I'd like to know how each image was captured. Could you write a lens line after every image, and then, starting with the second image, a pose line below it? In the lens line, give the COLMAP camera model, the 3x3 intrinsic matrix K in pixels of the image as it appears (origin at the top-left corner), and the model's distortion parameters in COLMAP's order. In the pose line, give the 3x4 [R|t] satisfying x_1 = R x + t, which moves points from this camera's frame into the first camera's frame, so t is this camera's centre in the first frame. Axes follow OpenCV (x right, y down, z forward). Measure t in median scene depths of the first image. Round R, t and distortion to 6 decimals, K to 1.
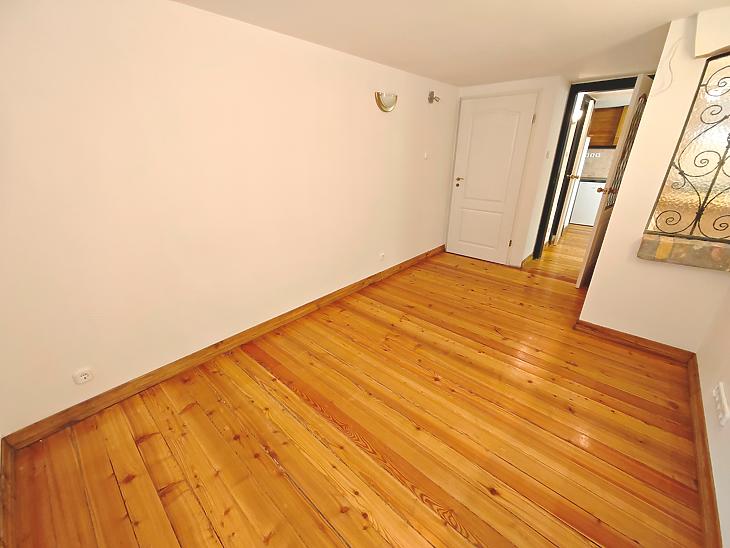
lens RADIAL K [[300.2, 0, 365.6], [0, 300.2, 275.2], [0, 0, 1]] dist [-0.002167, -0.000181]
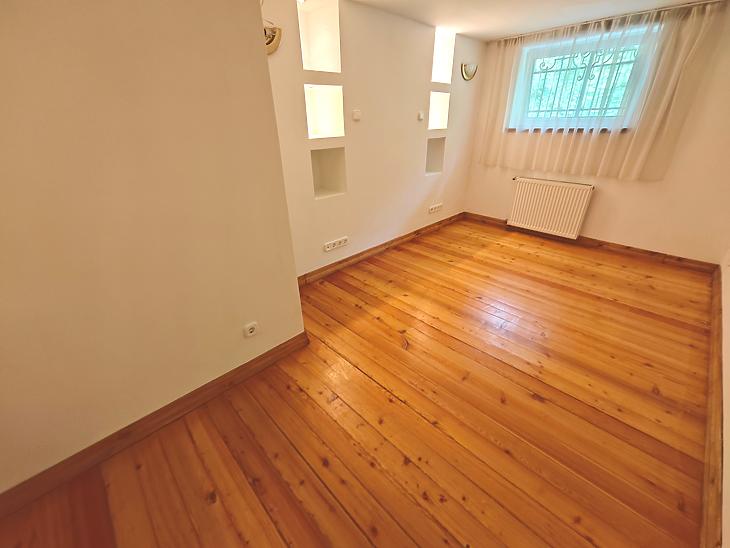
lens RADIAL K [[300.2, 0, 365.7], [0, 300.2, 273.7], [0, 0, 1]] dist [-0.002167, -0.000181]
pose [[-0.998146, -0.012825, 0.059506, 0.694694], [0.037564, 0.639455, 0.767910, -0.757068], [-0.047899, 0.768721, -0.637788, 1.899398]]
